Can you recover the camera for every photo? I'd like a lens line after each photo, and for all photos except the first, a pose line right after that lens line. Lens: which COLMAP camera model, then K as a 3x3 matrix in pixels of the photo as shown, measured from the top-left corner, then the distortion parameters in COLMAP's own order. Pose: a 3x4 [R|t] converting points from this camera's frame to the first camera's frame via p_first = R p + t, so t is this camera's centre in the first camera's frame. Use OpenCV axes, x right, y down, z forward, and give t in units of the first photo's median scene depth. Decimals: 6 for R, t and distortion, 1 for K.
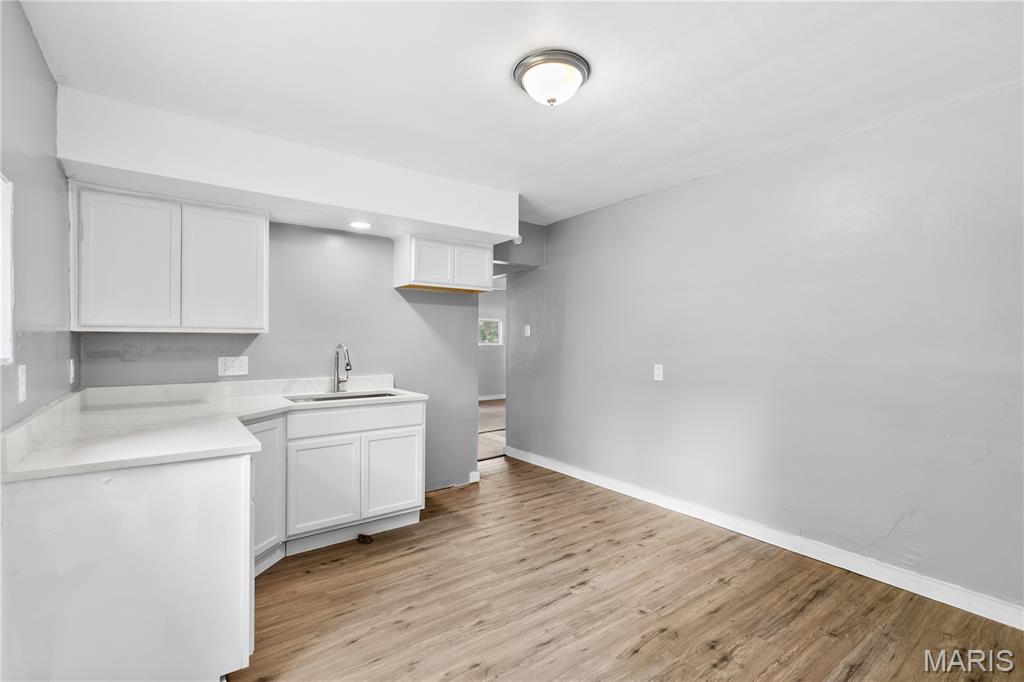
lens RADIAL K [[468.4, 0, 510.5], [0, 468.4, 342.9], [0, 0, 1]] dist [0.001987, 0.000088]
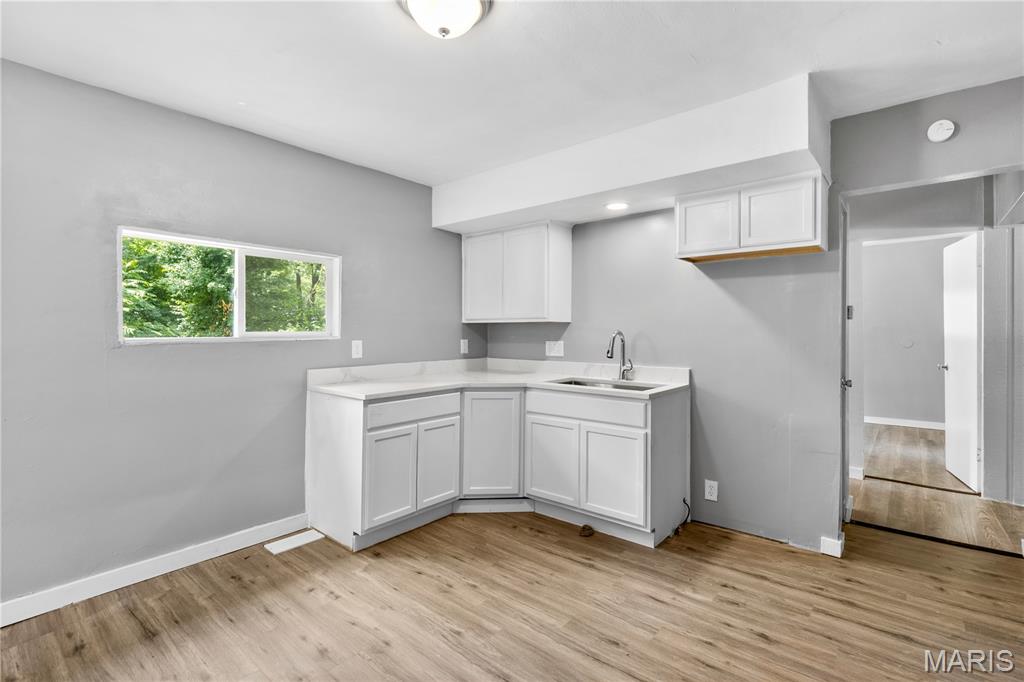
lens RADIAL K [[468.4, 0, 513.5], [0, 468.4, 333.5], [0, 0, 1]] dist [0.001987, 0.000088]
pose [[0.231079, 0.001016, -0.972934, 0.646909], [-0.003019, 0.999995, 0.000328, 0.010319], [0.972930, 0.002862, 0.231081, 0.682971]]
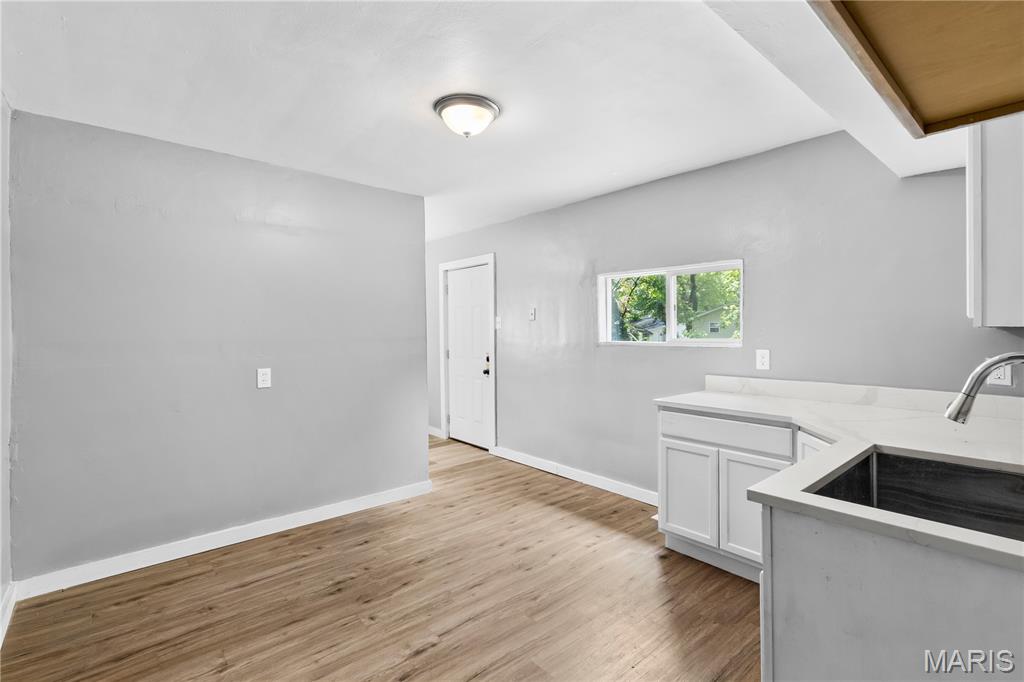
lens RADIAL K [[468.4, 0, 513.8], [0, 468.4, 334.4], [0, 0, 1]] dist [0.001987, 0.000088]
pose [[-0.997206, 0.003593, -0.074611, 0.047205], [0.002599, 0.999907, 0.013415, -0.020534], [0.074652, 0.013183, -0.997123, 1.578326]]
